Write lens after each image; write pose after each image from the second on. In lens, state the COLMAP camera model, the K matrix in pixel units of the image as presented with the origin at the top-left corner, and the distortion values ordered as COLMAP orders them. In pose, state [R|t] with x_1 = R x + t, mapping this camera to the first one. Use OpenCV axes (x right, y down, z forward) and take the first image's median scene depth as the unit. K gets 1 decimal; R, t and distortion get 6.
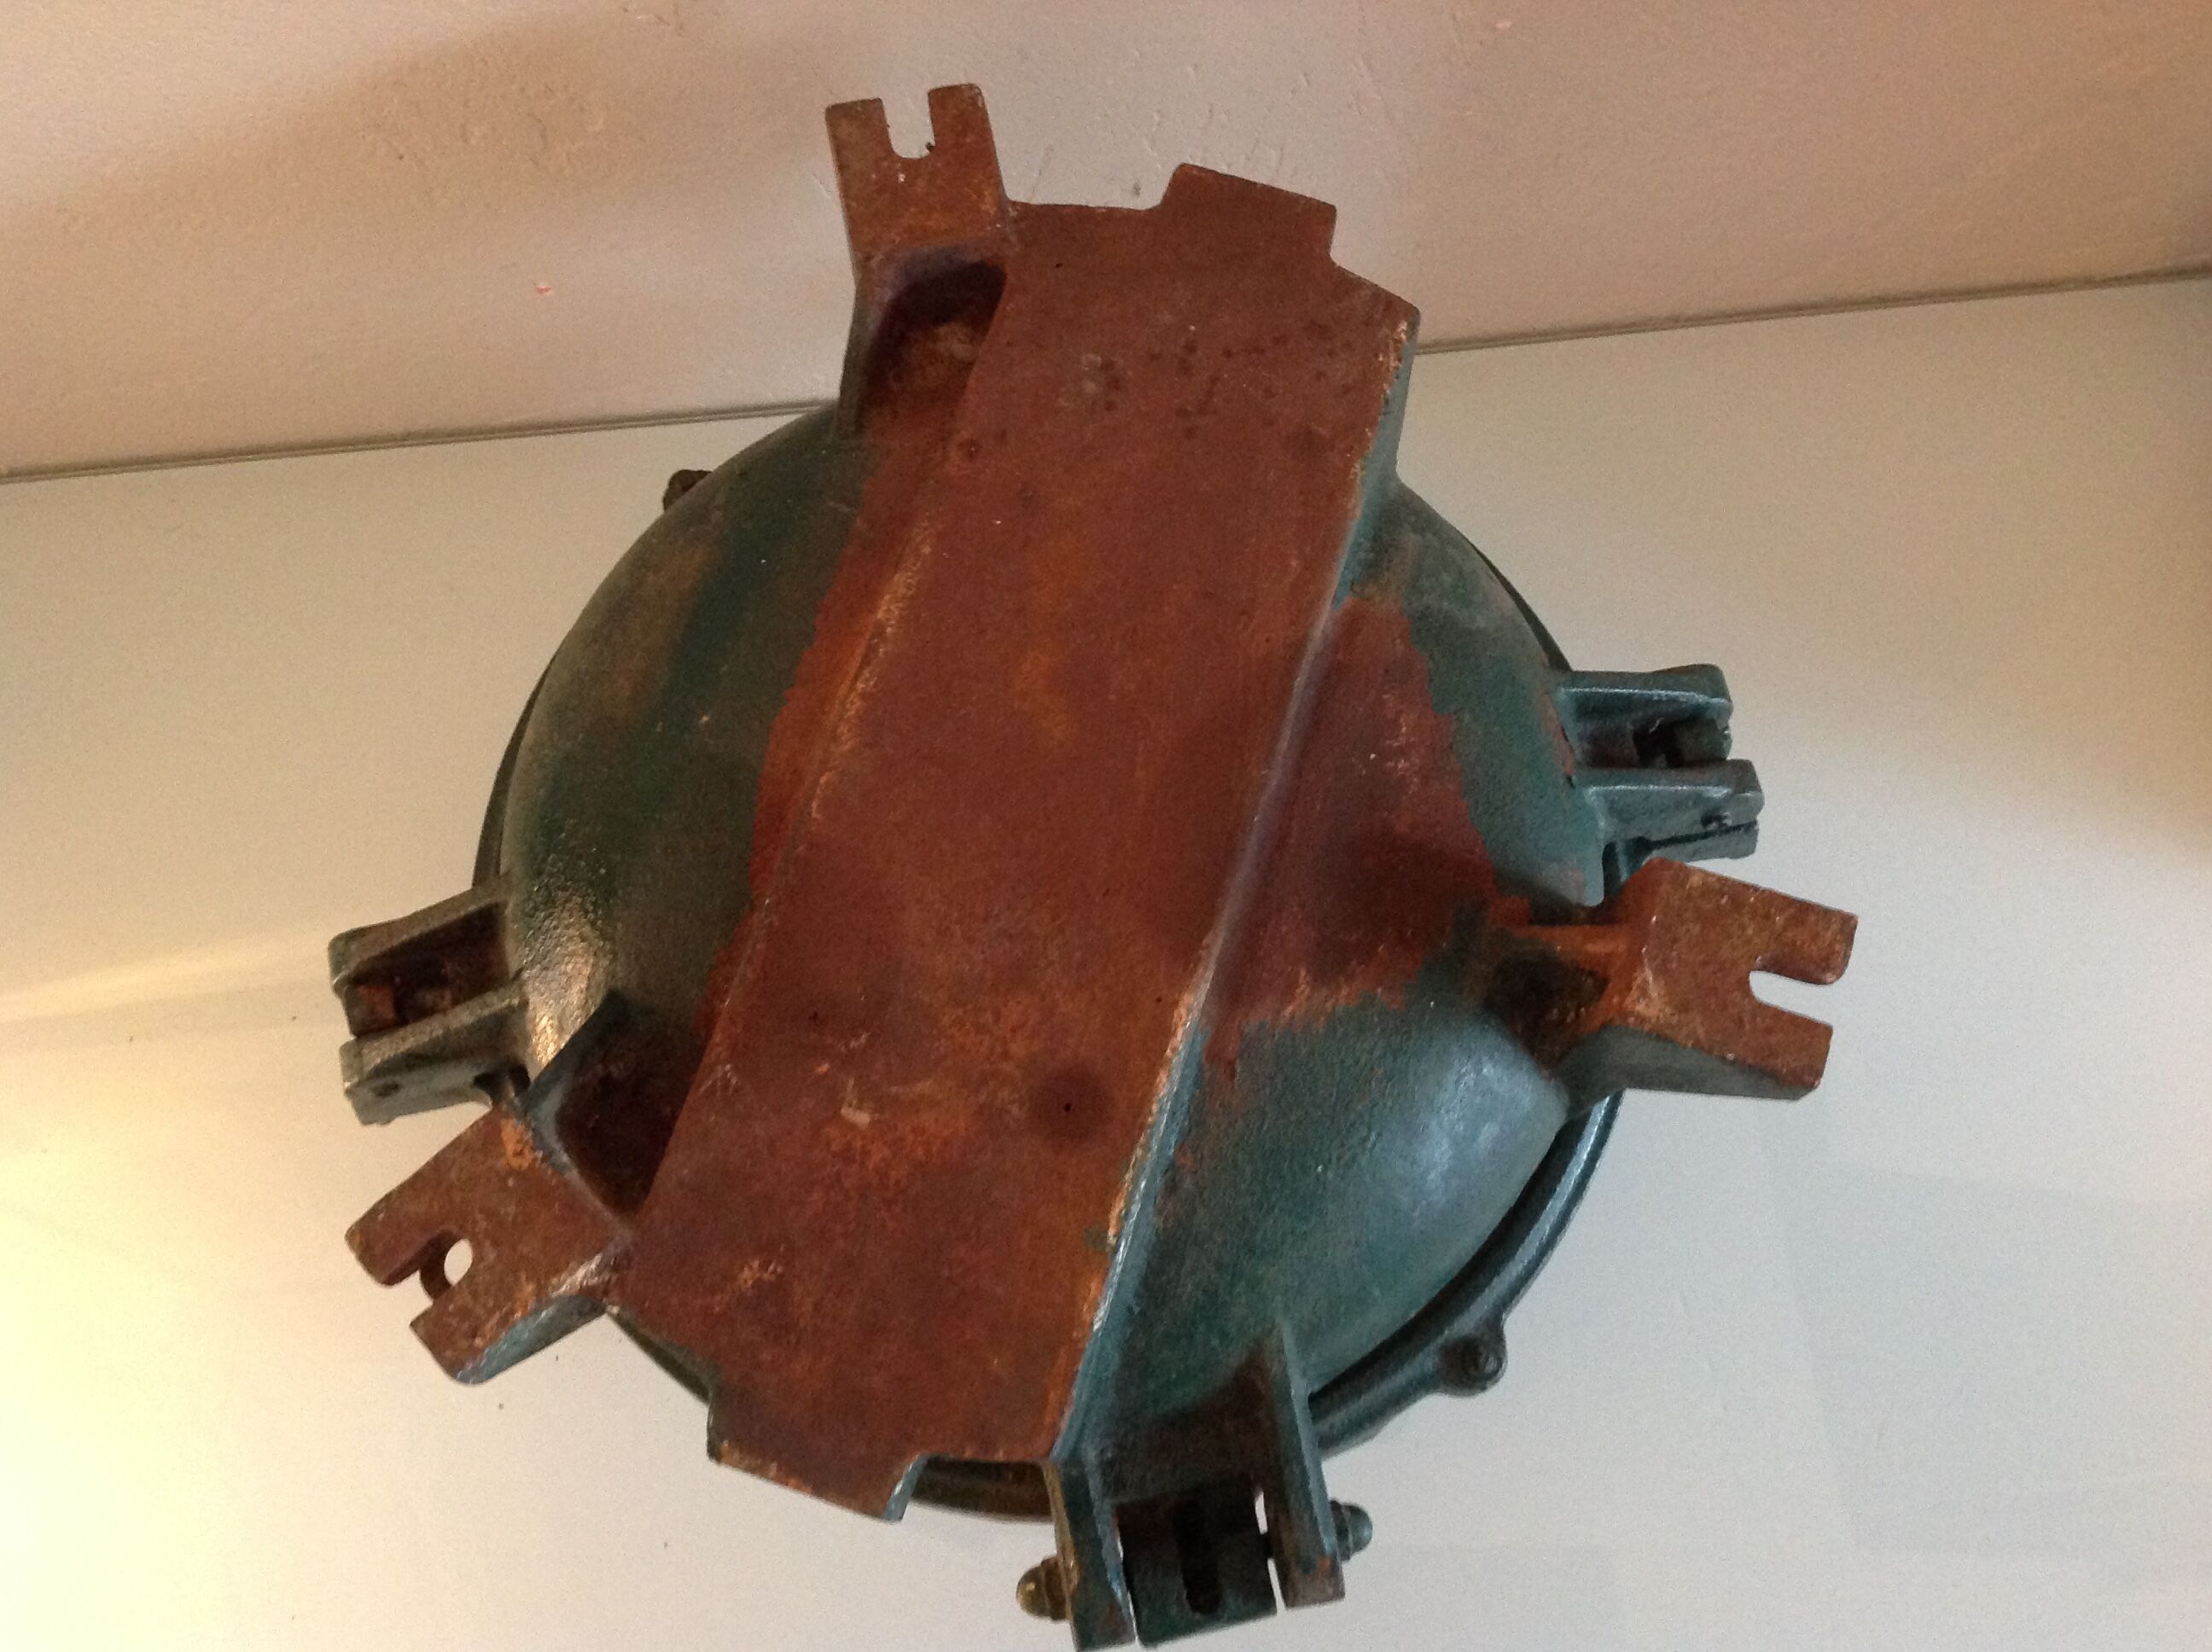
lens RADIAL K [[2119.8, 0, 1106.0], [0, 2119.8, 815.4], [0, 0, 1]] dist [0.069367, 0.000000]
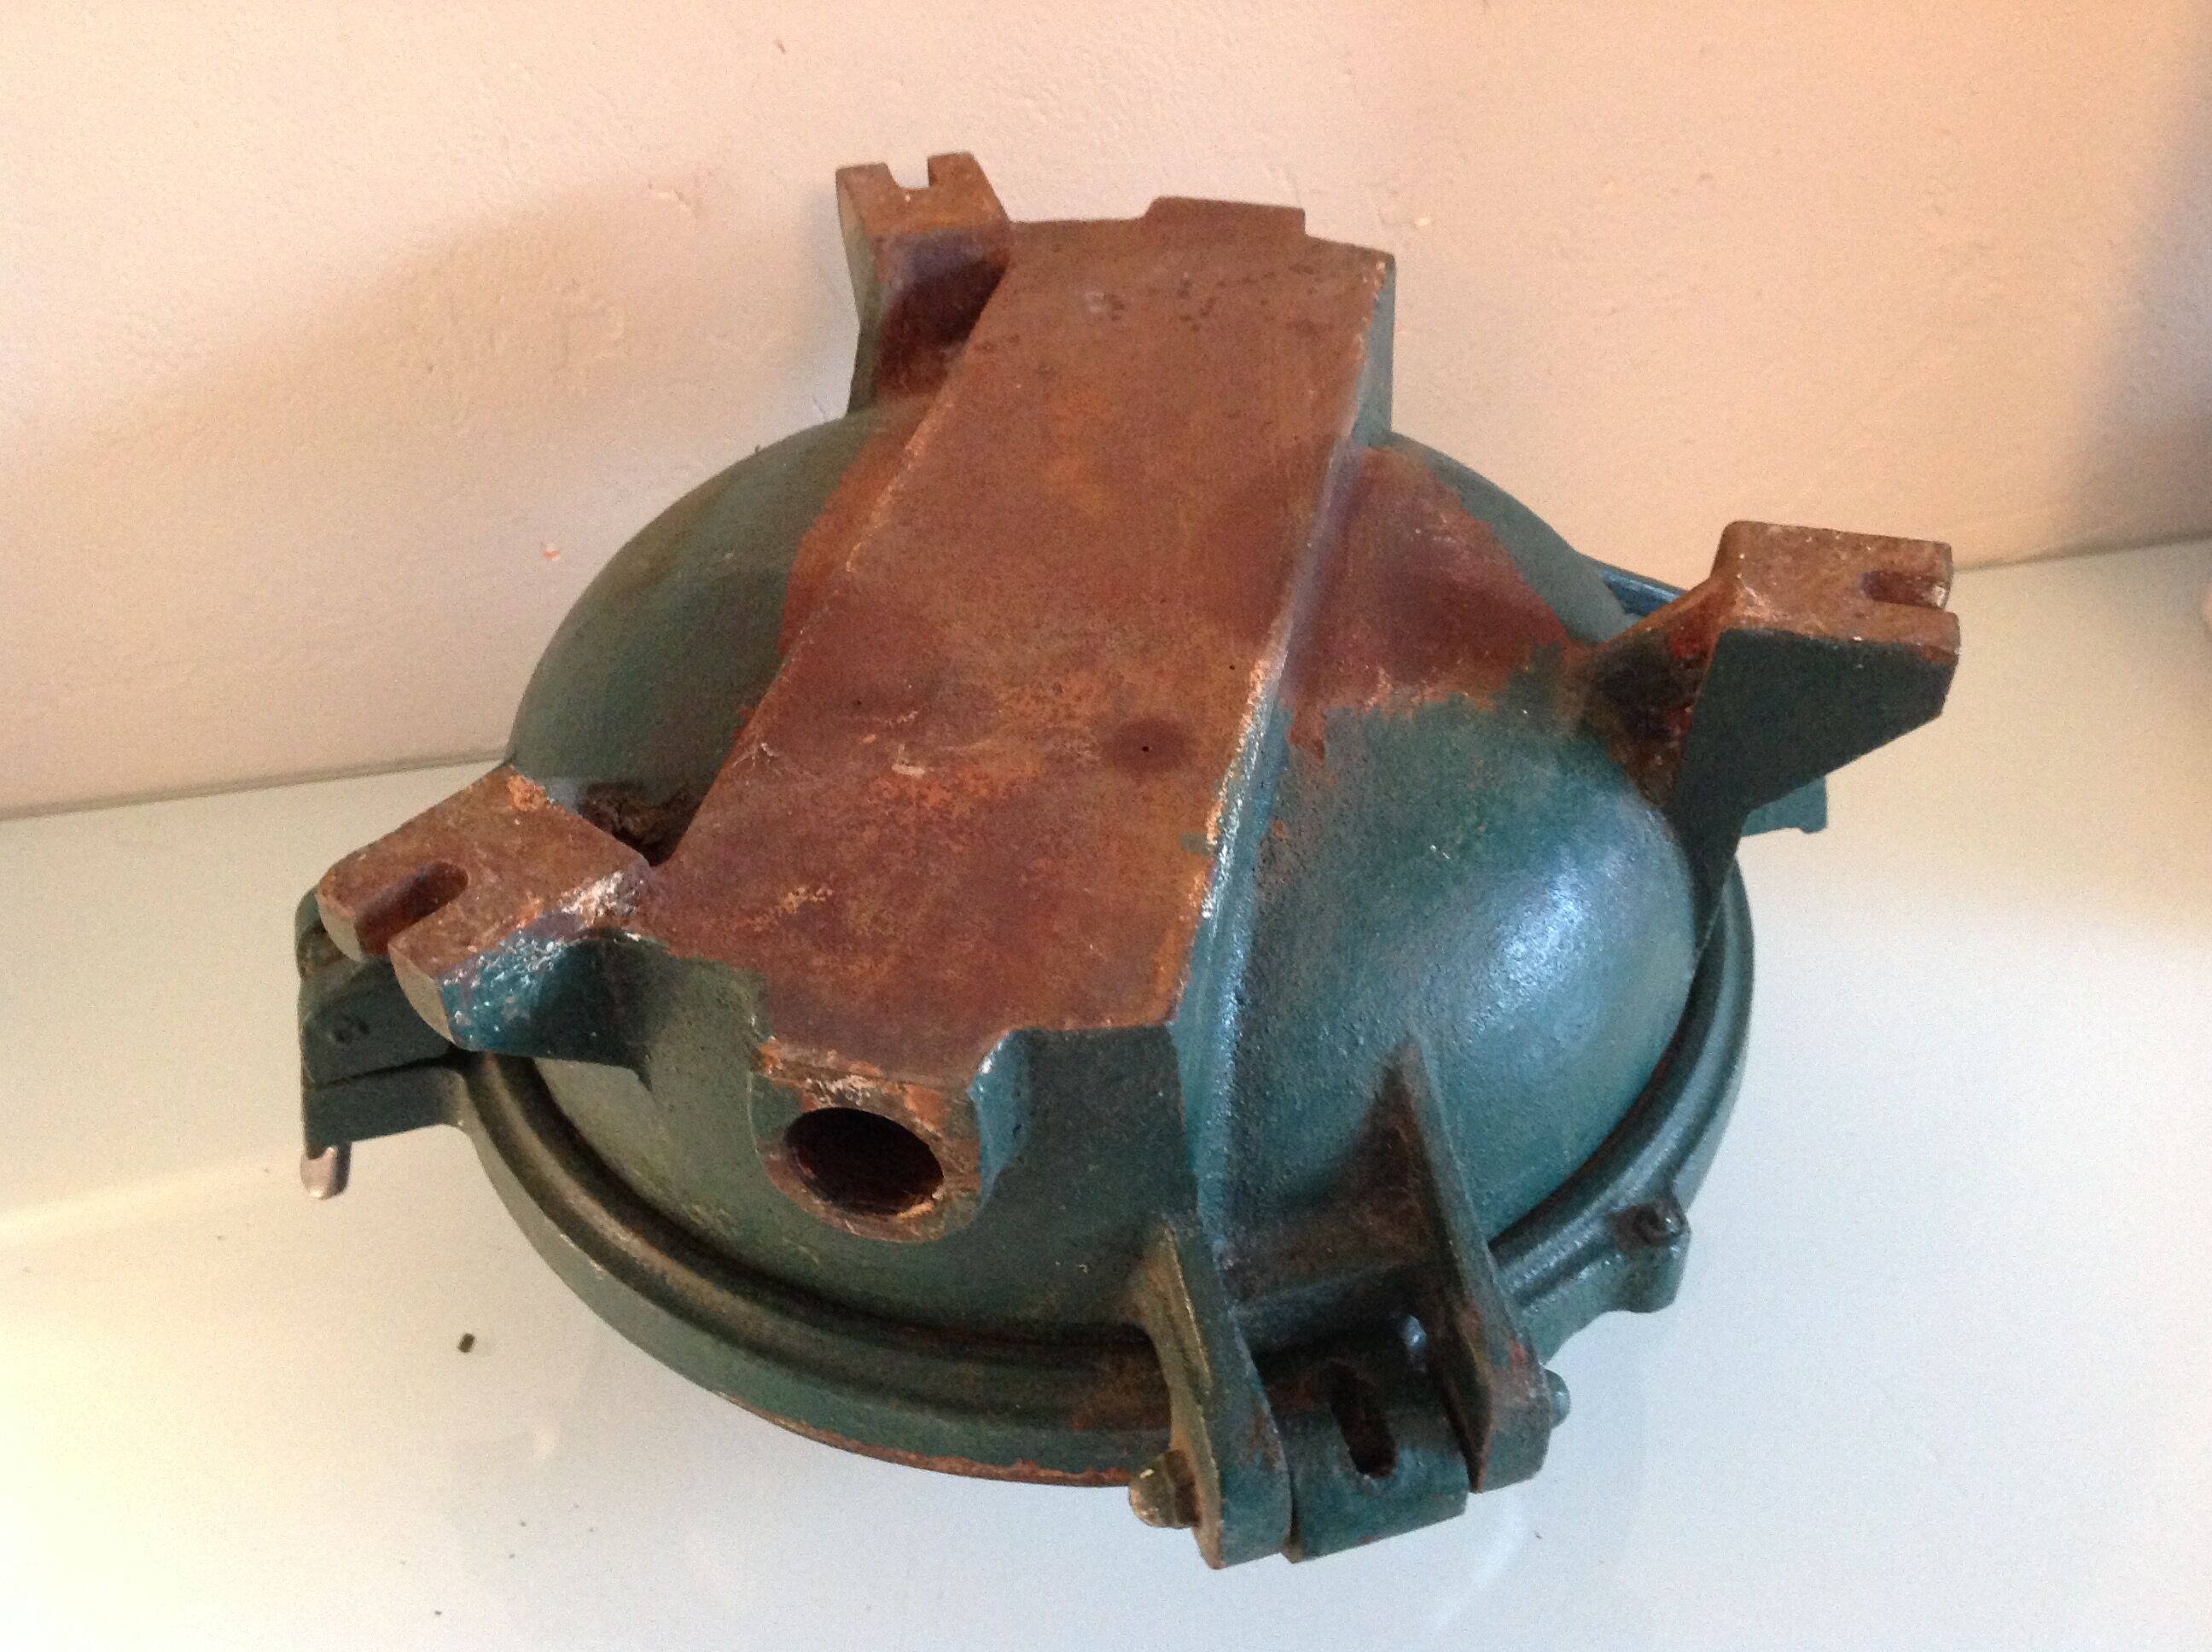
lens RADIAL K [[2119.8, 0, 1105.5], [0, 2119.8, 821.5], [0, 0, 1]] dist [0.069367, 0.000000]
pose [[0.996365, -0.067986, 0.051320, -0.080646], [0.084544, 0.862879, -0.498289, 0.592107], [-0.010406, 0.500817, 0.865491, 0.235696]]
